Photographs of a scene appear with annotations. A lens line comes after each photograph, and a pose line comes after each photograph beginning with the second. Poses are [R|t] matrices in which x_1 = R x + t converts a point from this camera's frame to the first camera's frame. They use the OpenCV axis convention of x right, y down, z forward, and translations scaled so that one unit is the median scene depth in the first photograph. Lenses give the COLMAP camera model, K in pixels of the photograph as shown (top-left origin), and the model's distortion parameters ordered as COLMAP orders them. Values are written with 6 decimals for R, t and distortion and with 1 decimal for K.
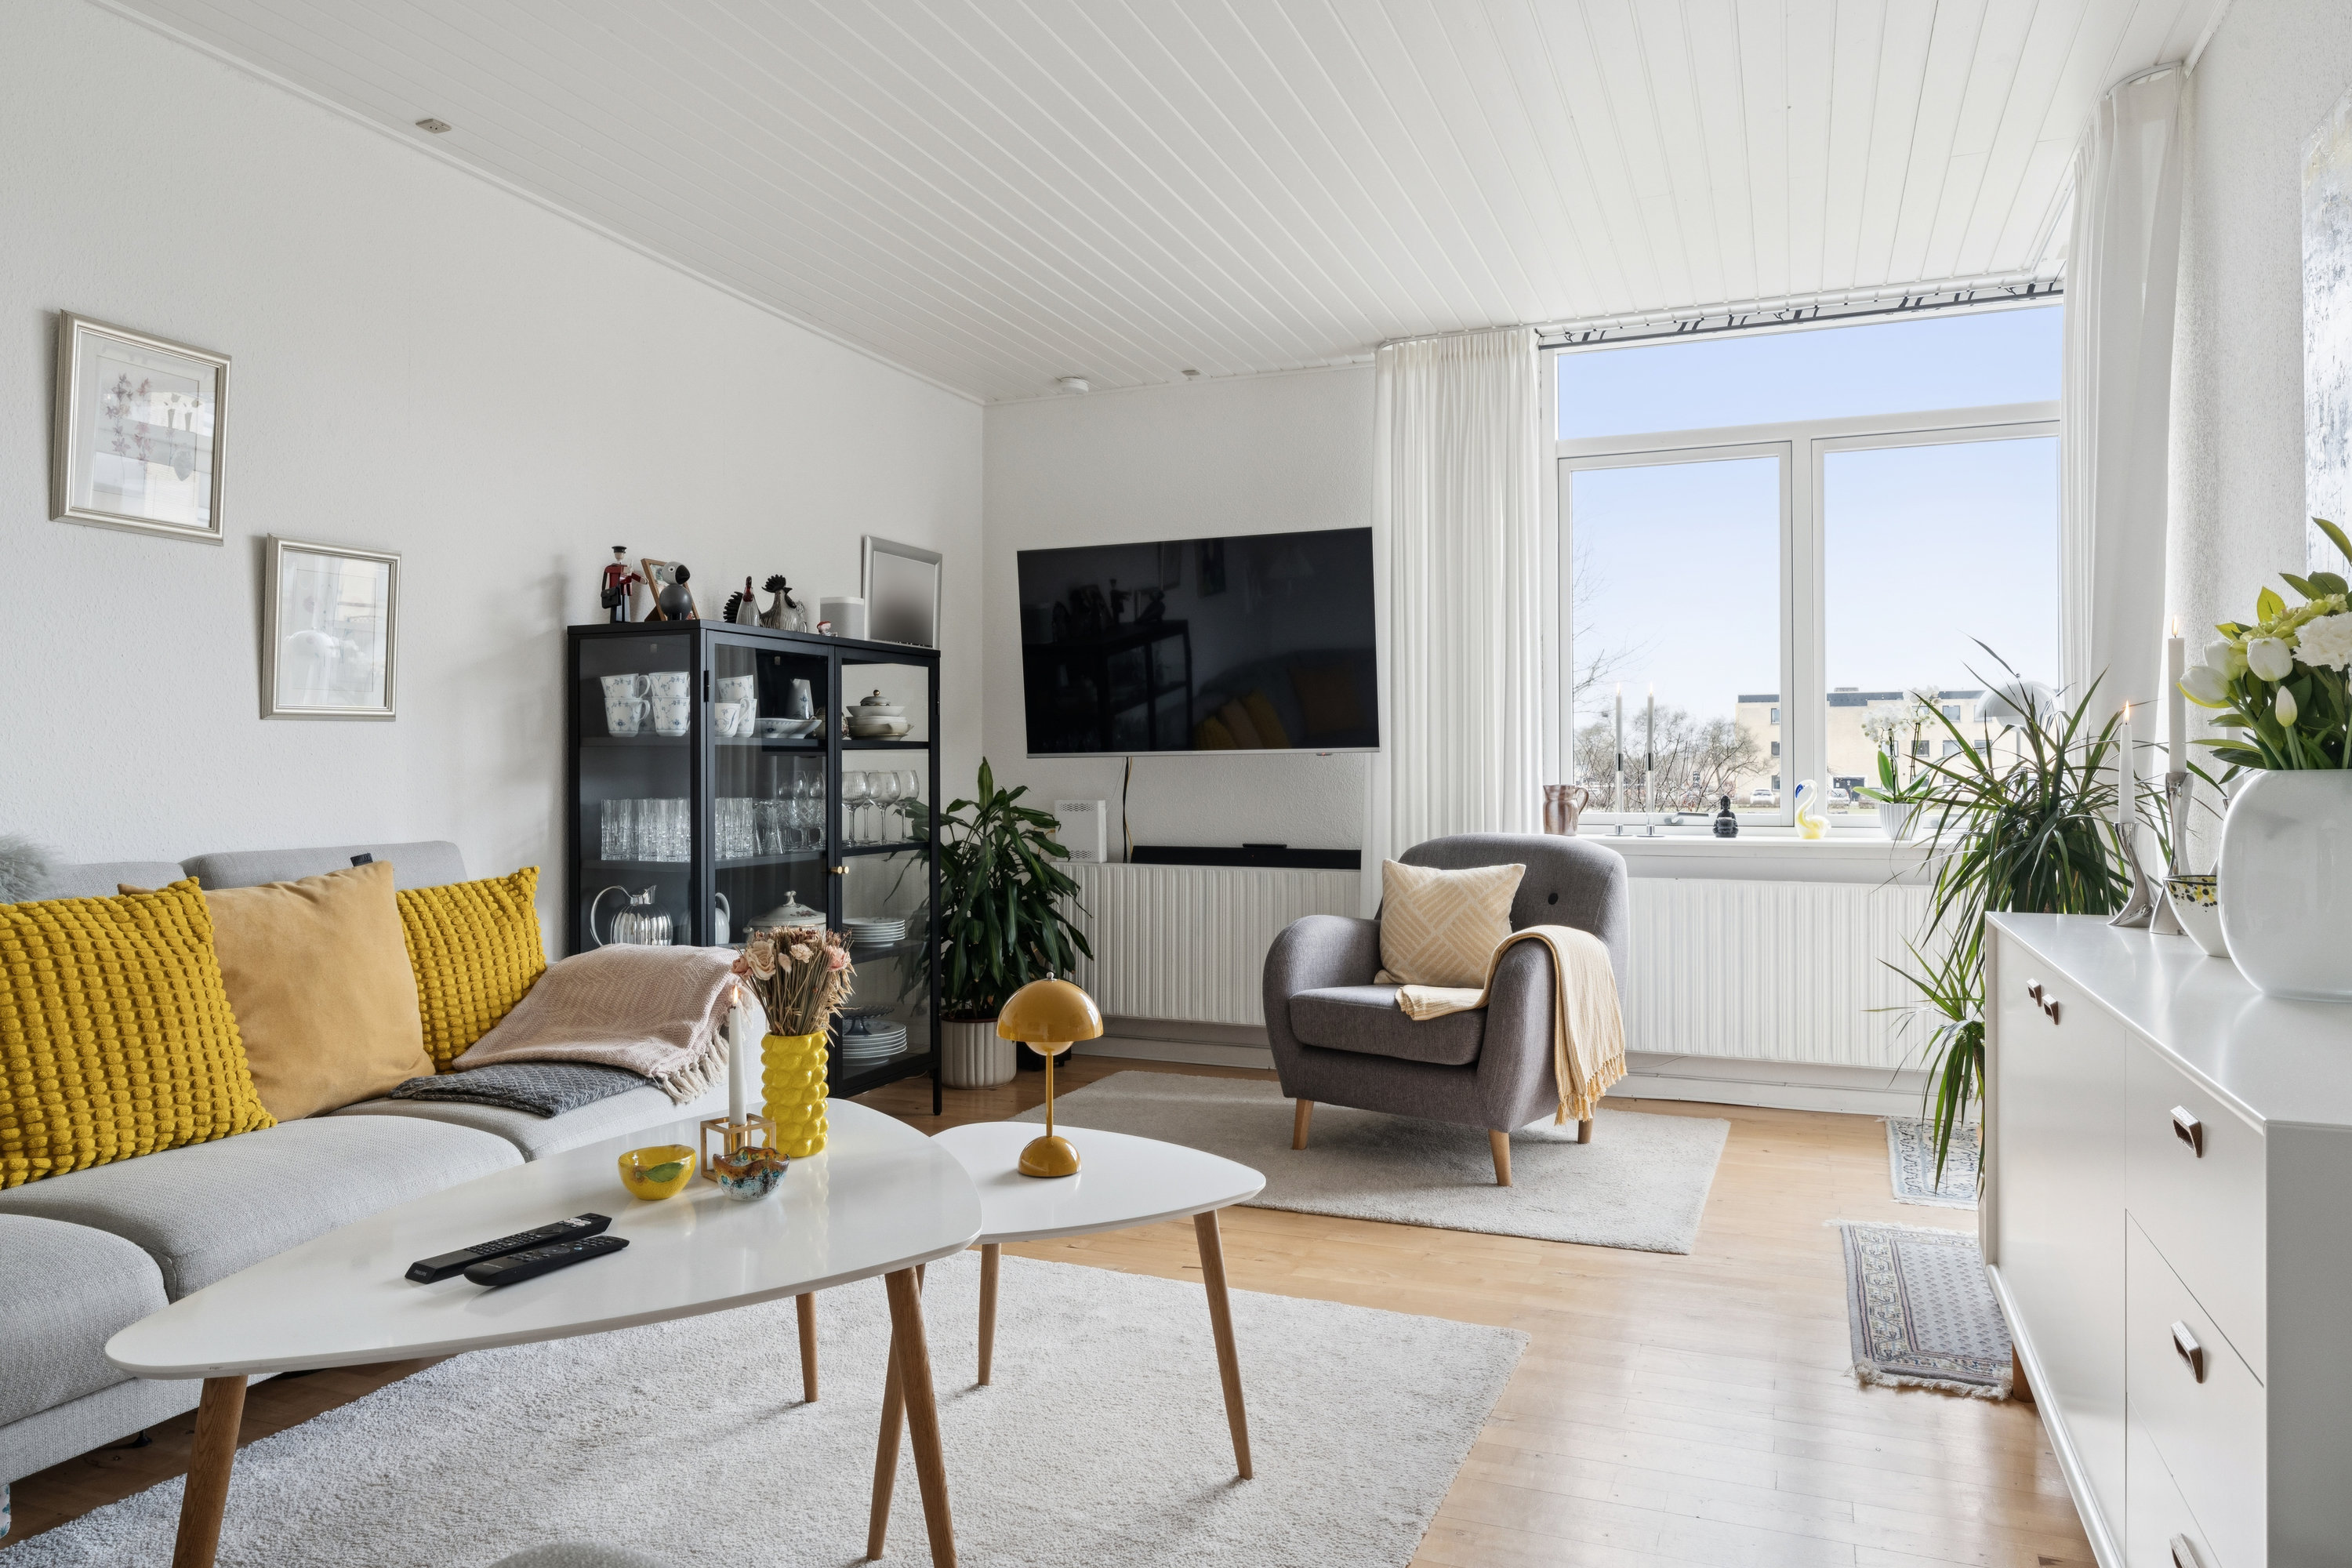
lens RADIAL K [[1592.6, 0, 1176.4], [0, 1592.6, 778.3], [0, 0, 1]] dist [-0.001101, -0.002833]
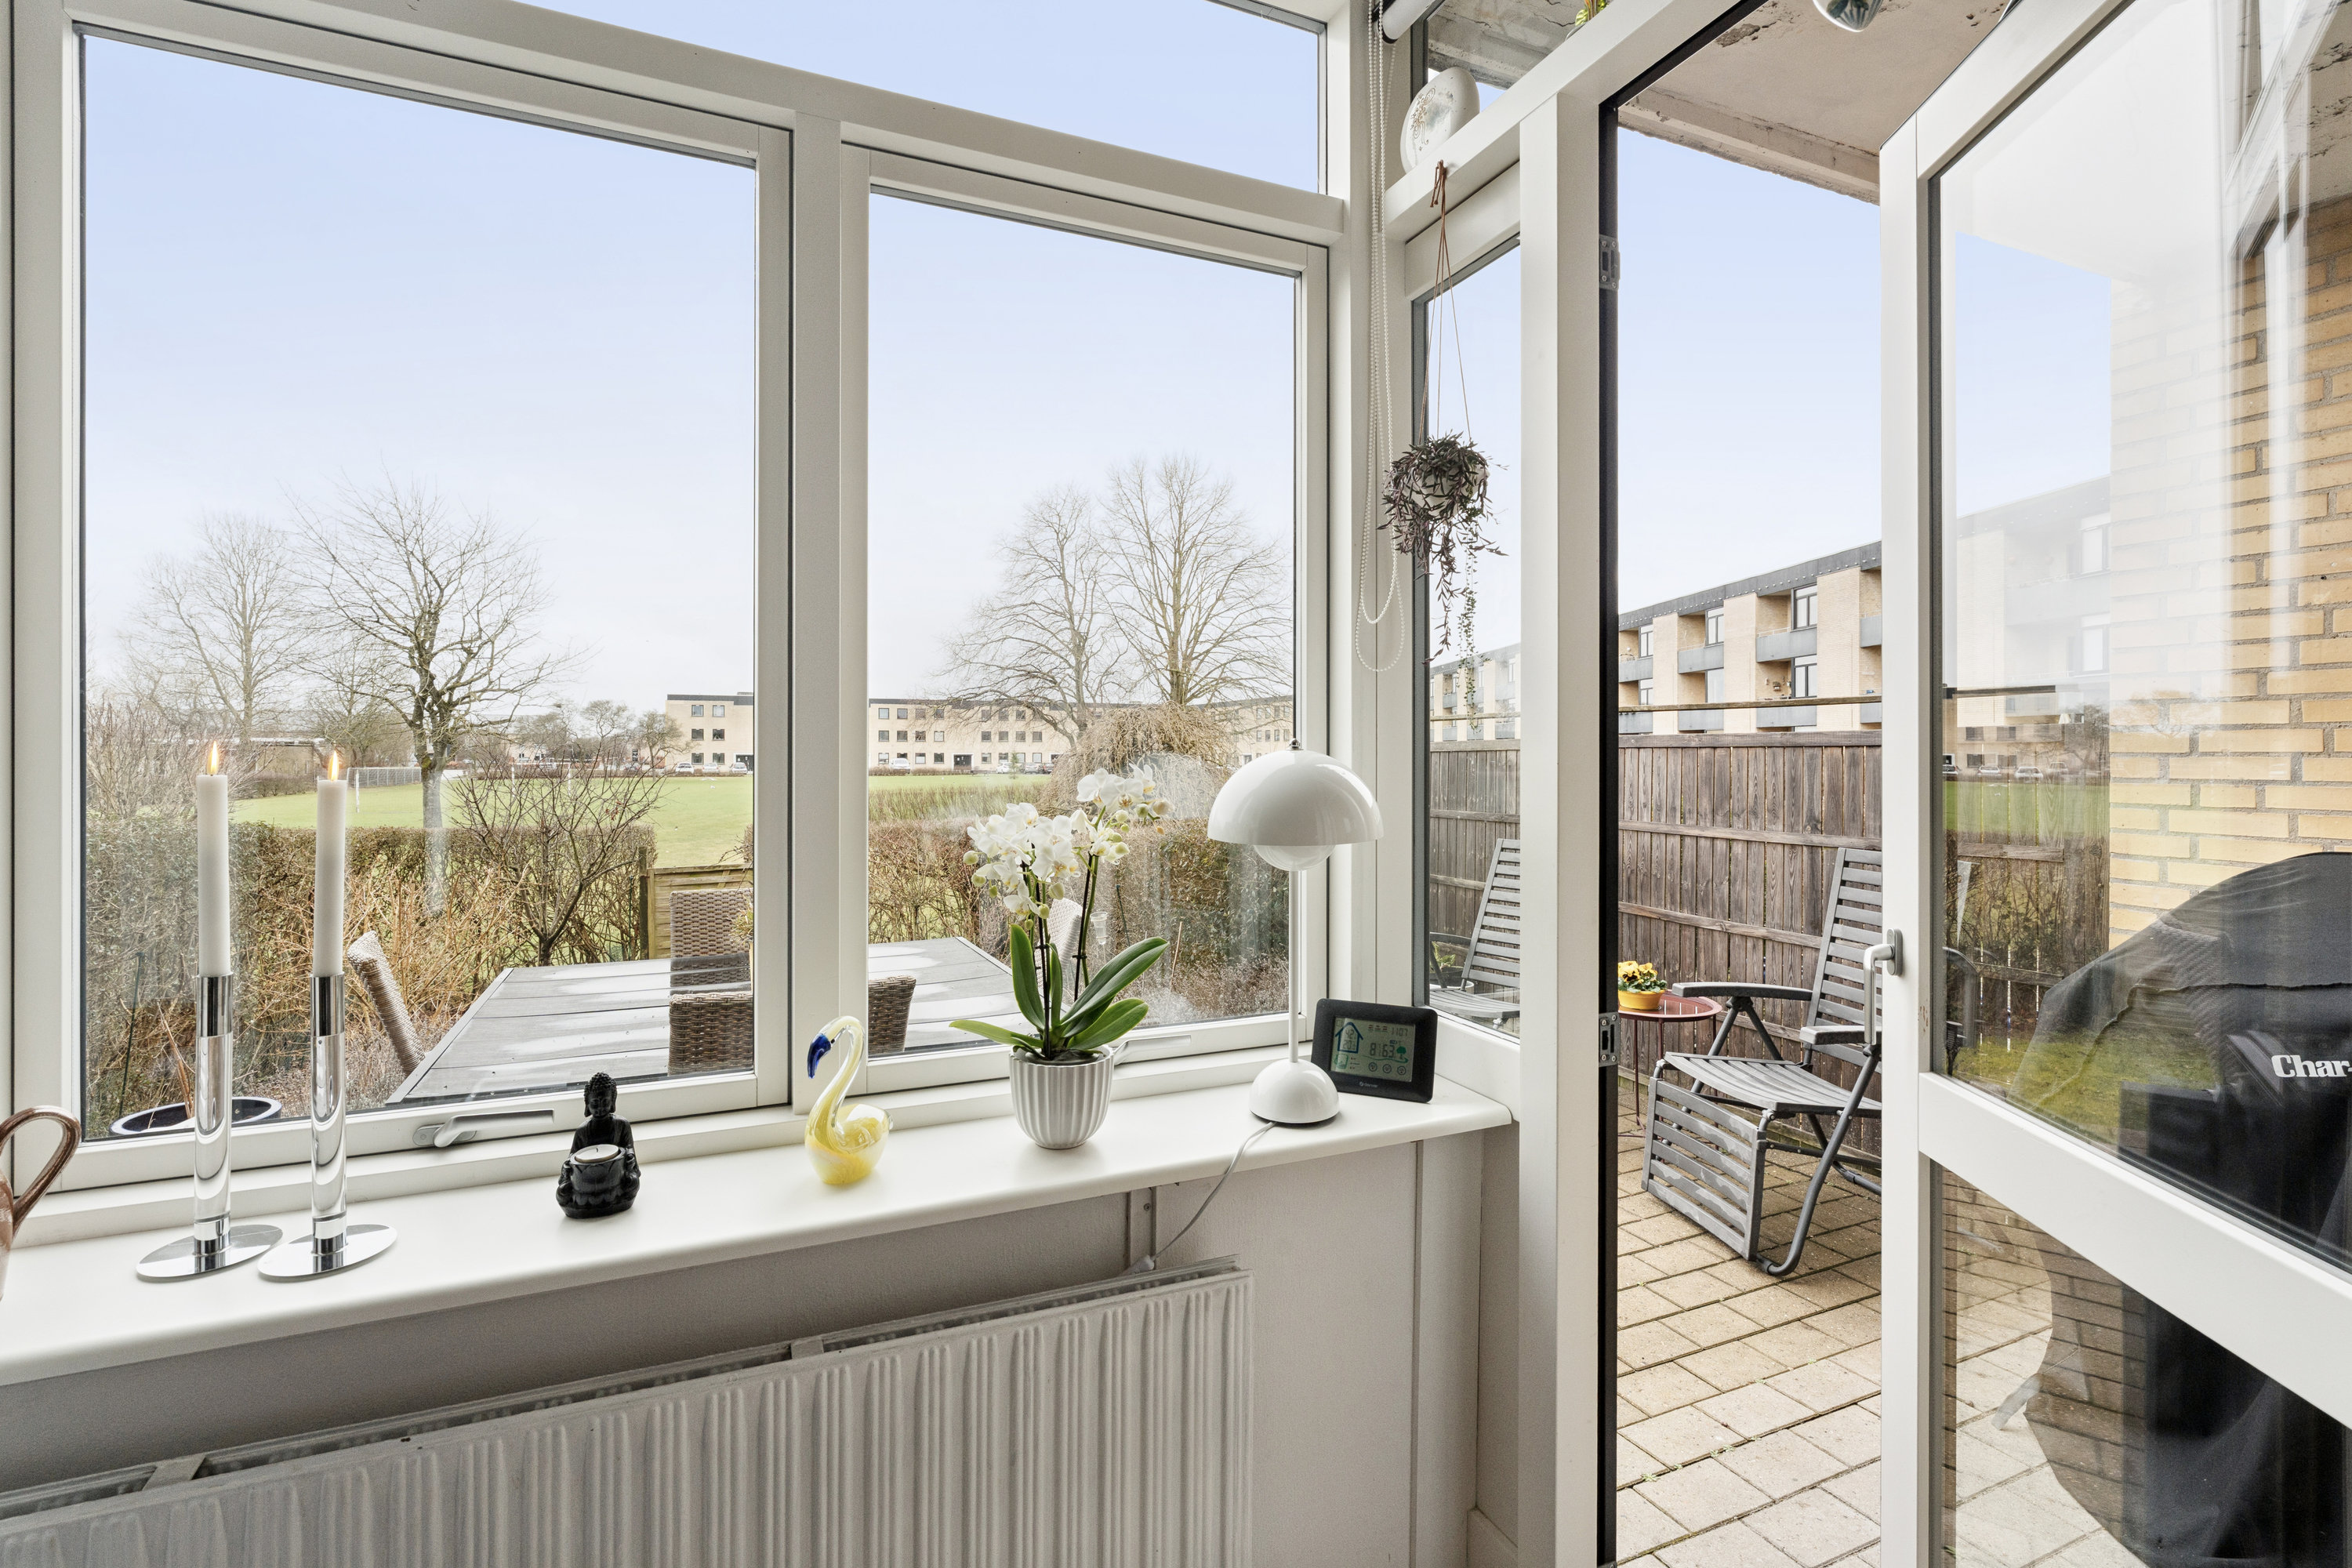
lens RADIAL K [[1074.0, 0, 1179.1], [0, 1074.0, 770.5], [0, 0, 1]] dist [-0.003403, -0.001309]
pose [[0.707633, 0.003075, 0.706574, 0.272074], [-0.013432, 0.999868, 0.009100, -0.058093], [-0.706453, -0.015931, 0.707581, 0.756470]]
